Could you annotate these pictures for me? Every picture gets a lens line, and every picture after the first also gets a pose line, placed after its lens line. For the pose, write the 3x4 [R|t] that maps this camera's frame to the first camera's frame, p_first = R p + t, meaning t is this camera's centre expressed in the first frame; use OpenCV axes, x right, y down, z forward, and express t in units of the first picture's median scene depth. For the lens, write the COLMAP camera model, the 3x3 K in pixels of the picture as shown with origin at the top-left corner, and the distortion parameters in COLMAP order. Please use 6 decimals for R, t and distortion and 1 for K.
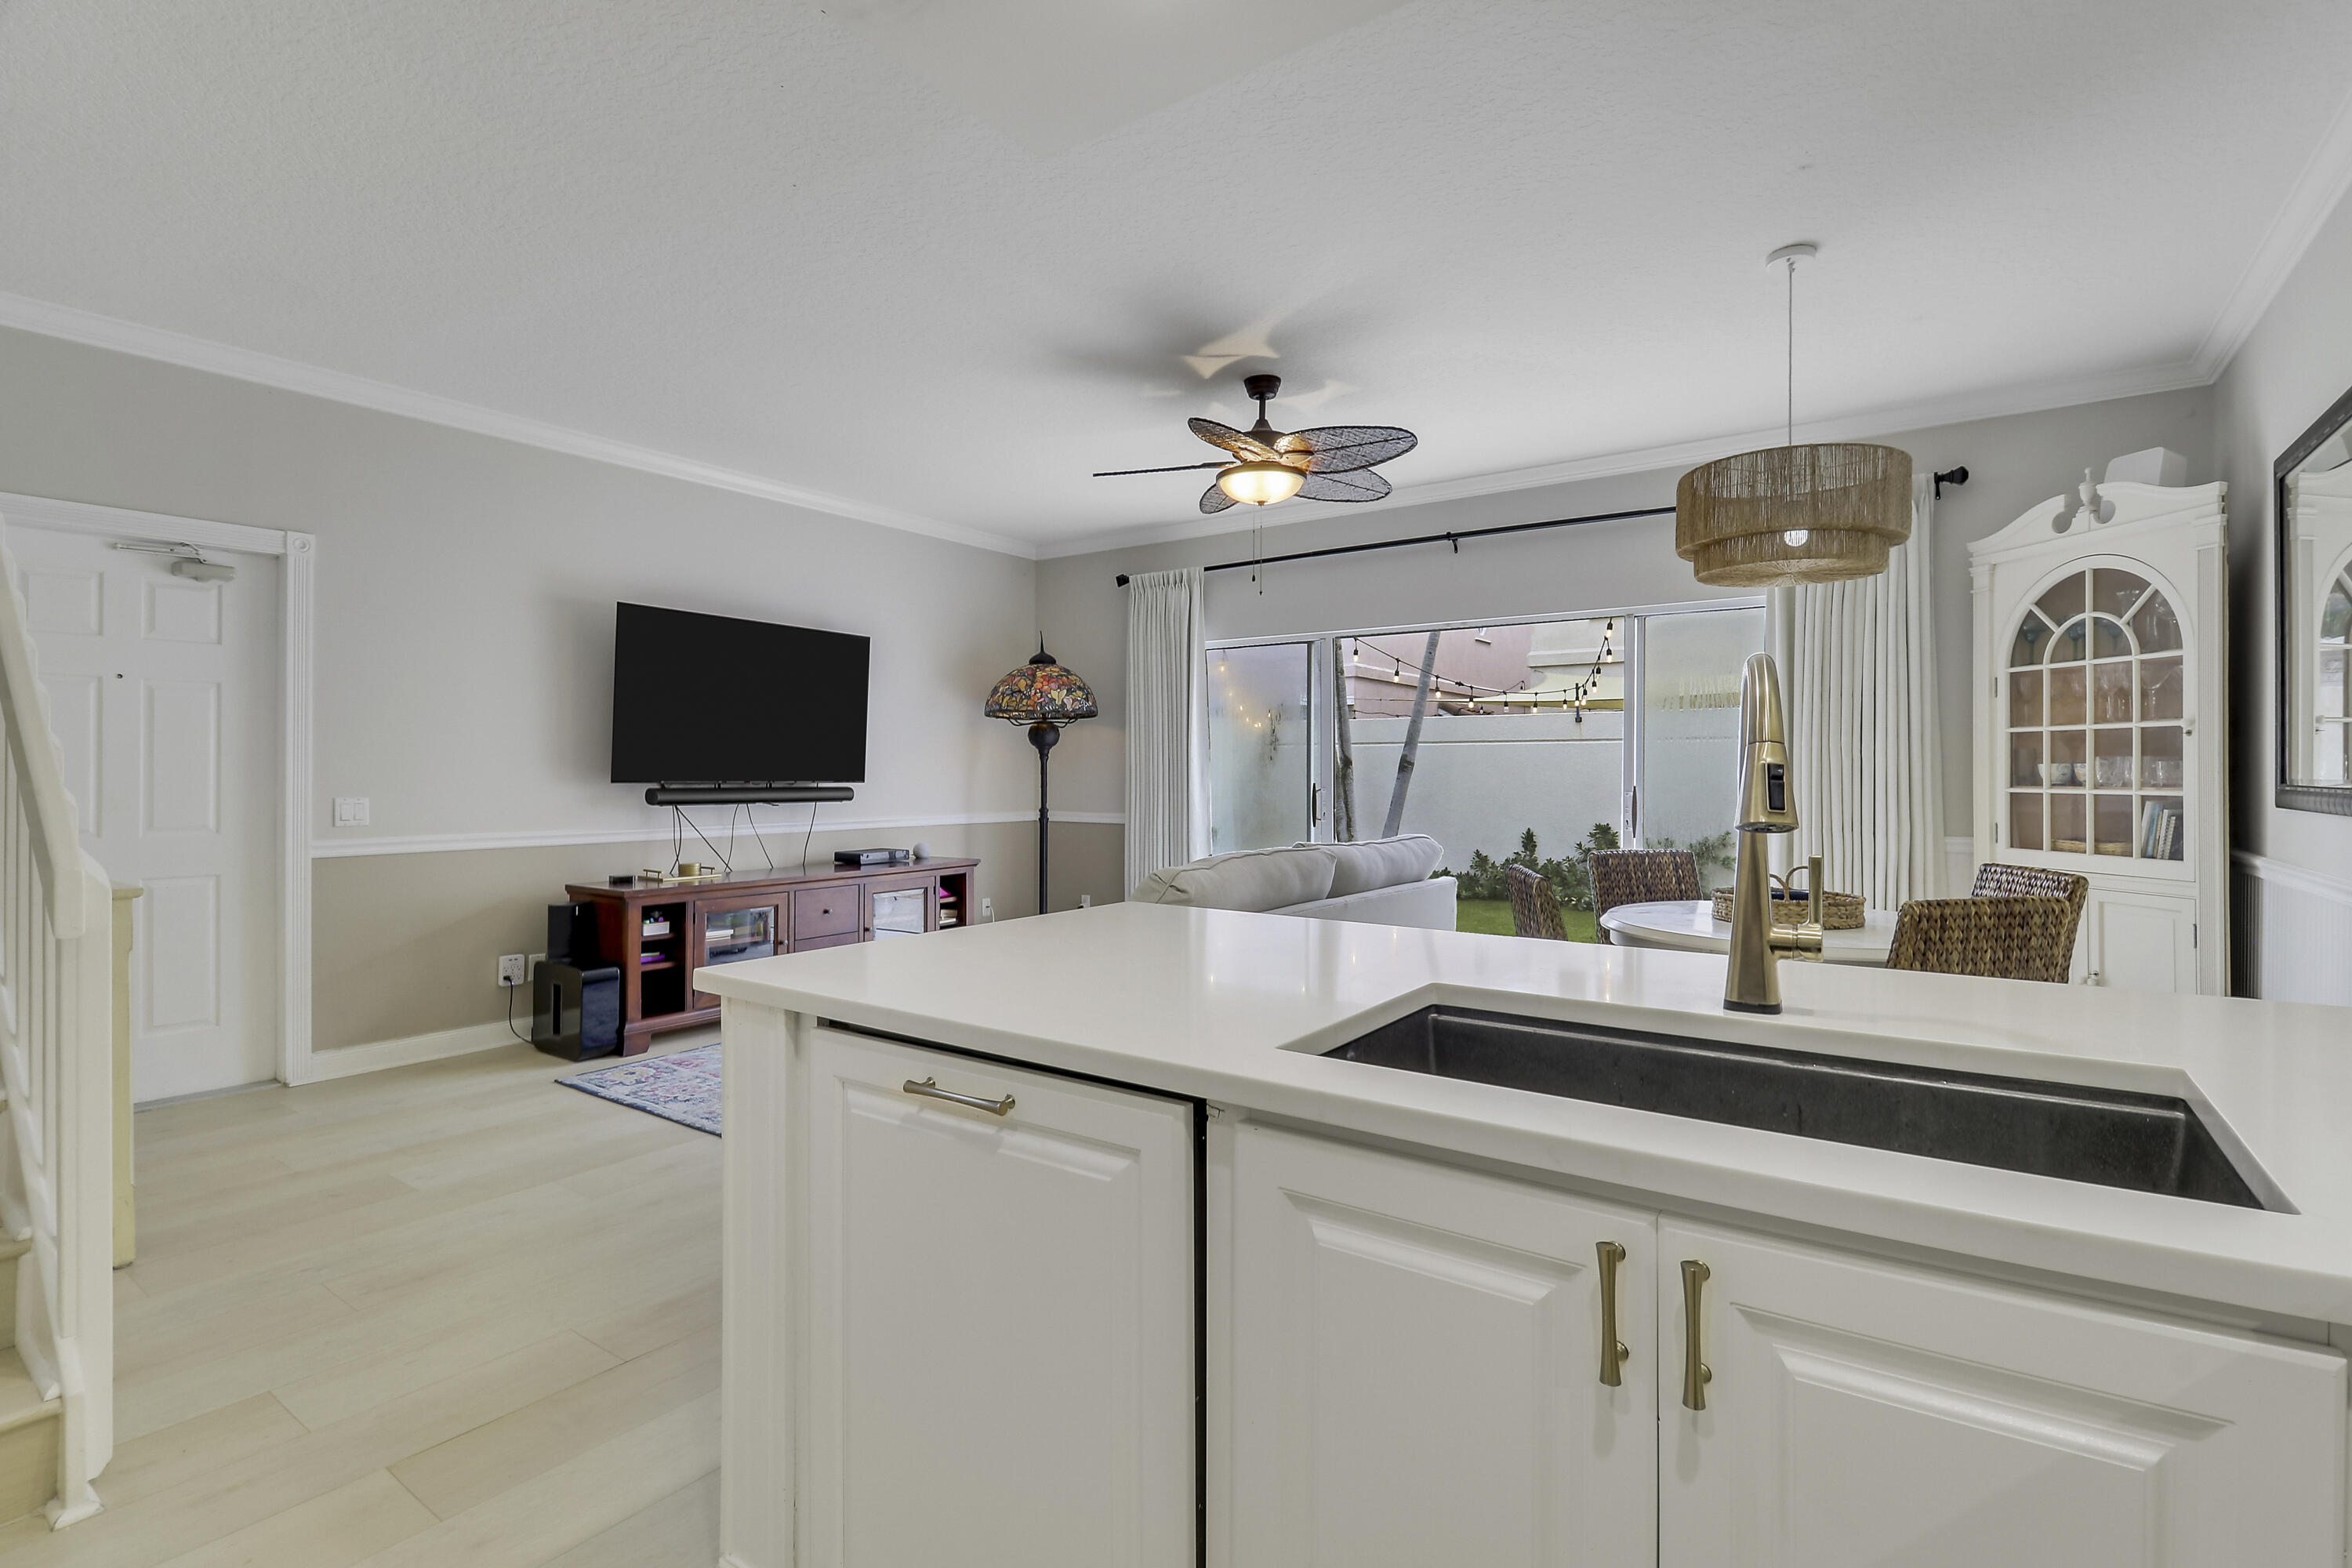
lens RADIAL K [[1091.6, 0, 1178.2], [0, 1091.6, 784.7], [0, 0, 1]] dist [-0.001139, -0.011039]
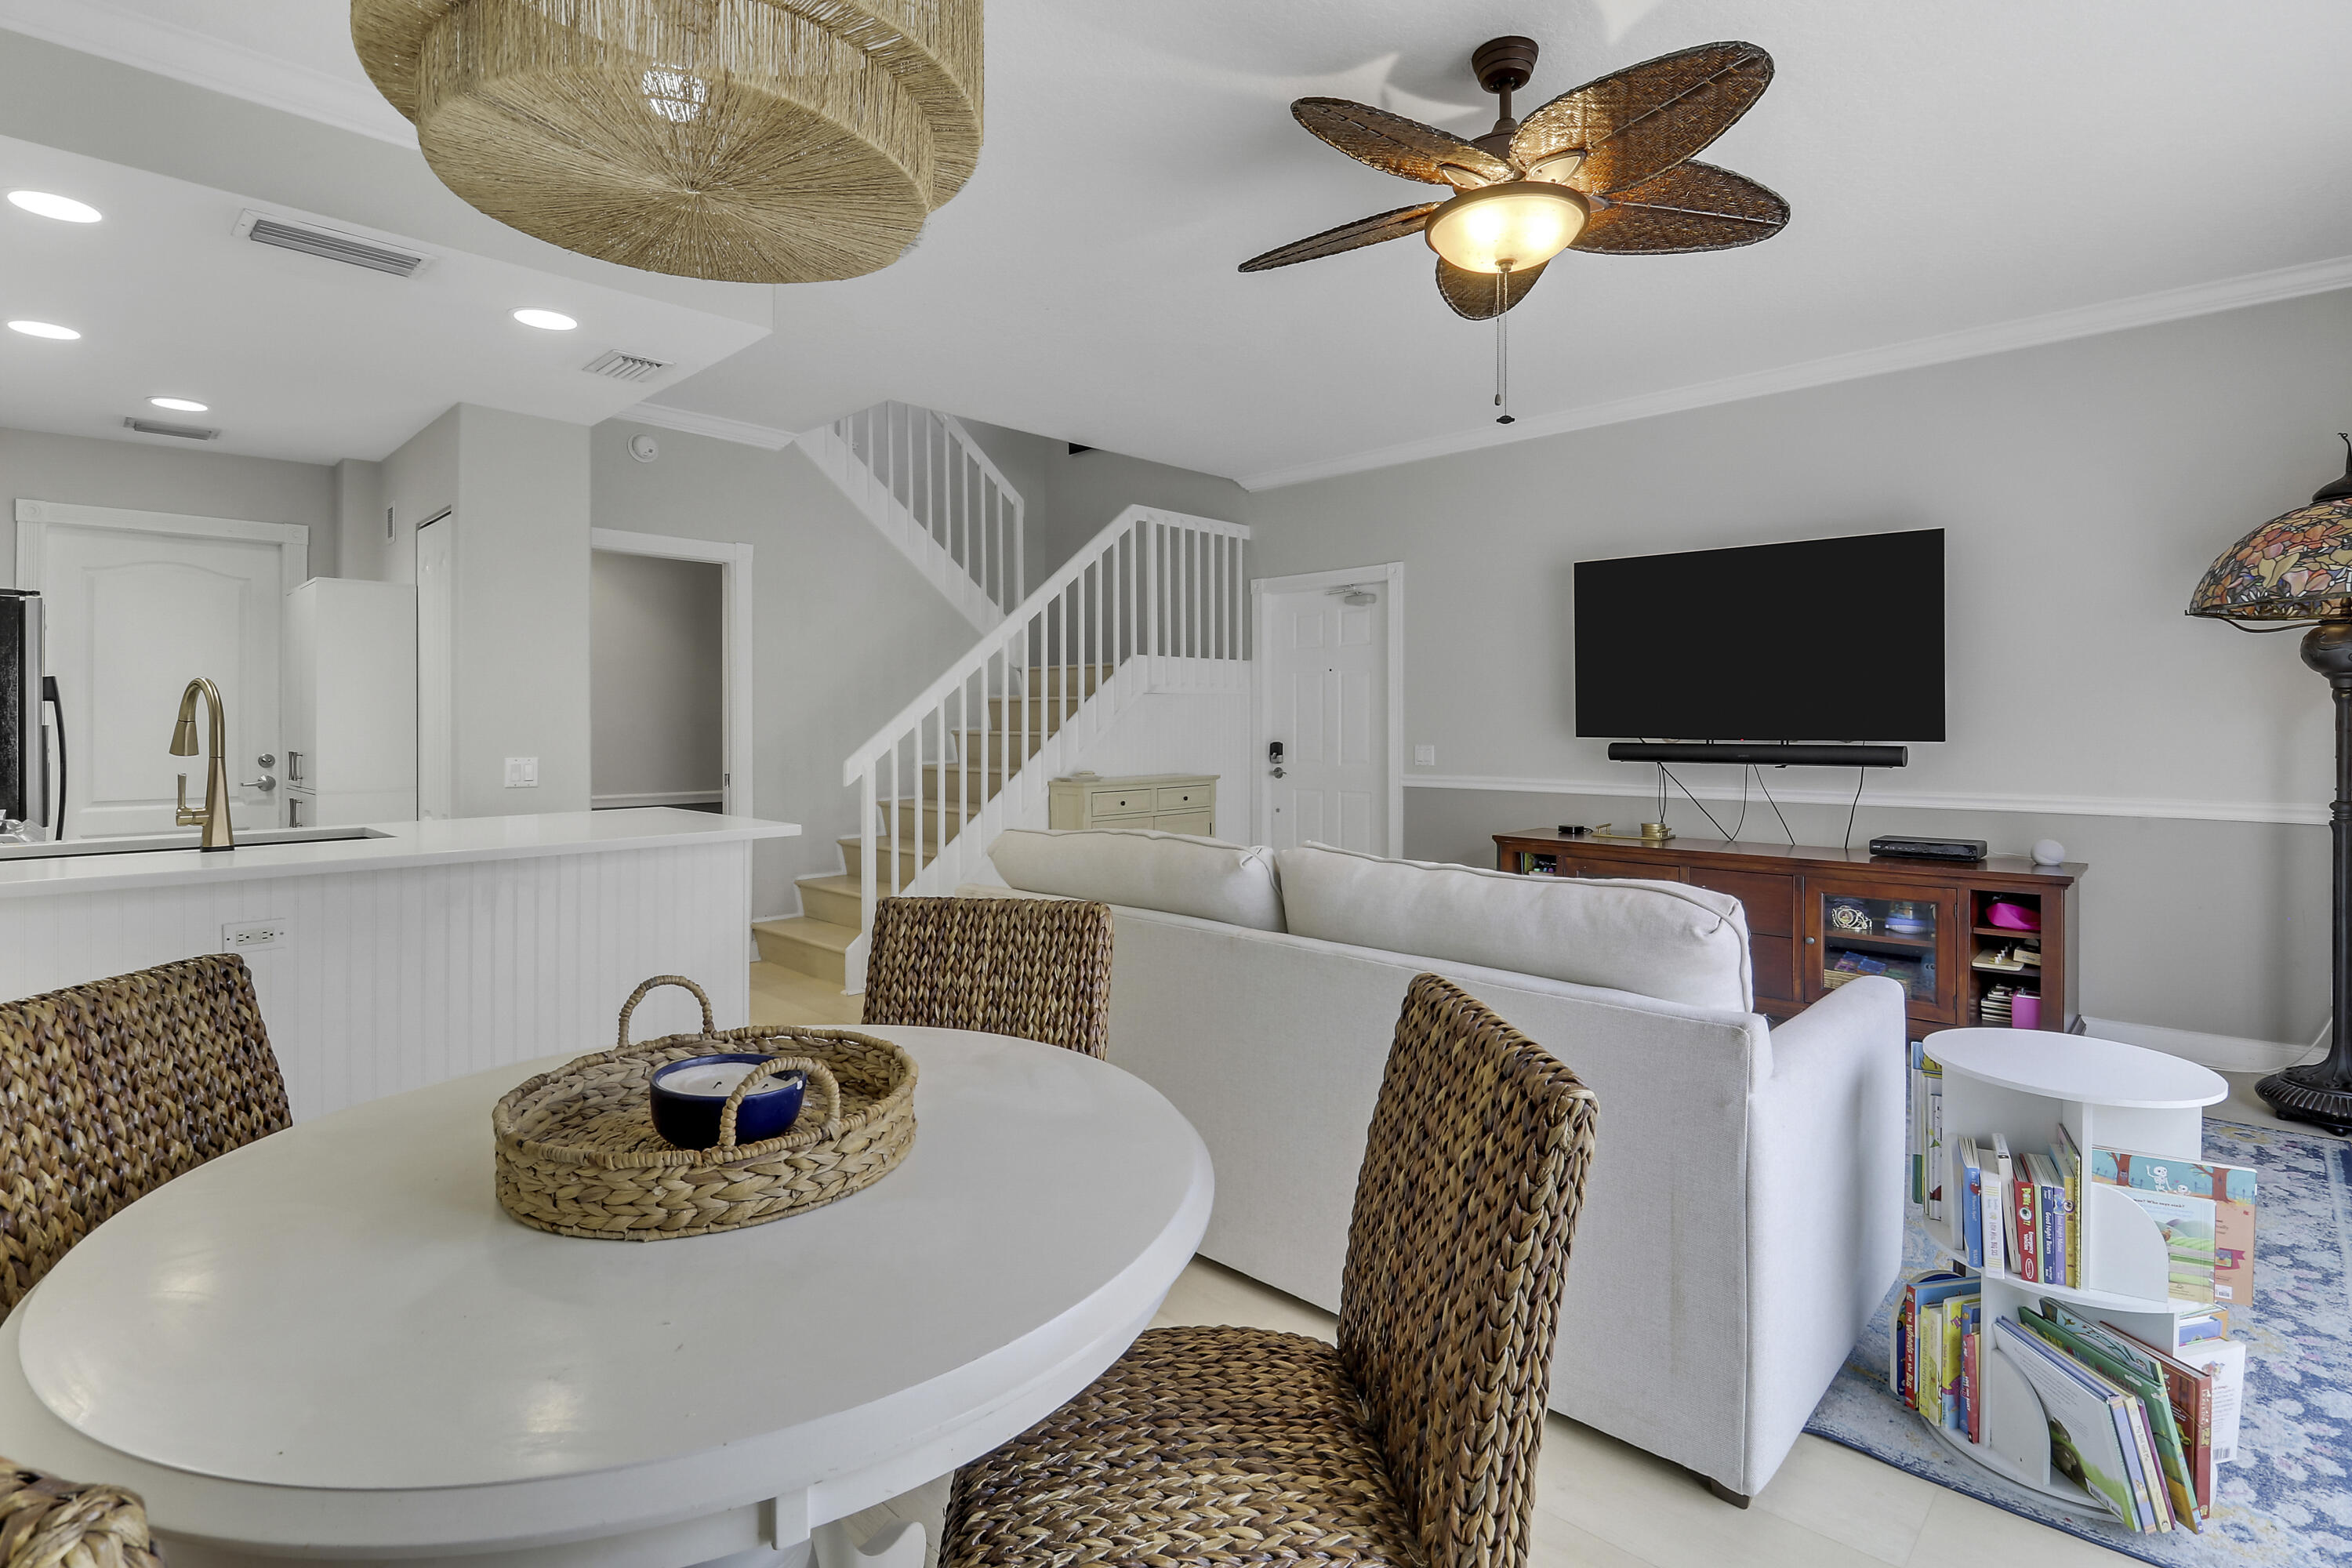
lens RADIAL K [[1115.9, 0, 1188.7], [0, 1115.9, 731.9], [0, 0, 1]] dist [0.000403, -0.010113]
pose [[-0.154525, 0.005444, -0.987974, 0.677770], [-0.008525, 0.999940, 0.006844, -0.011884], [0.987952, 0.009480, -0.154469, 0.922645]]
